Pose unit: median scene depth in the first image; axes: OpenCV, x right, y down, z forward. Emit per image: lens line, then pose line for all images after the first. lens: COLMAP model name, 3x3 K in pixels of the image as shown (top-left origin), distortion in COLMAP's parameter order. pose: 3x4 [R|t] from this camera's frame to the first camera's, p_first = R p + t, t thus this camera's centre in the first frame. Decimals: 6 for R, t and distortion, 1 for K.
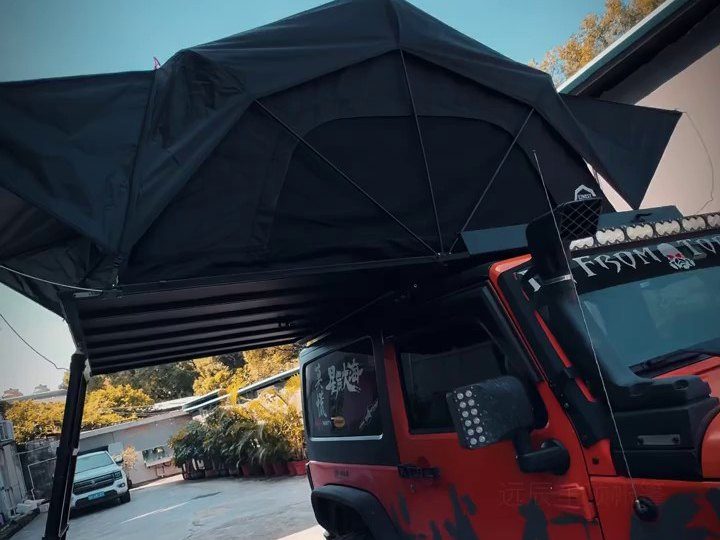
lens RADIAL K [[569.2, 0, 359.1], [0, 569.2, 282.5], [0, 0, 1]] dist [-0.000074, -0.002754]
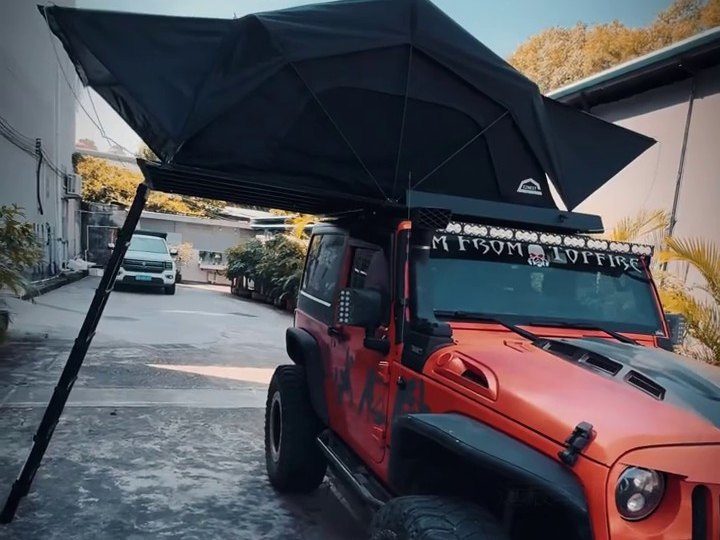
lens RADIAL K [[648.5, 0, 360.0], [0, 648.5, 270.0], [0, 0, 1]] dist [0.031712, 0.001419]
pose [[0.936388, 0.332541, -0.112220, 0.257810], [-0.301462, 0.925816, 0.228002, -0.192368], [0.179715, -0.179668, 0.967172, -0.505736]]
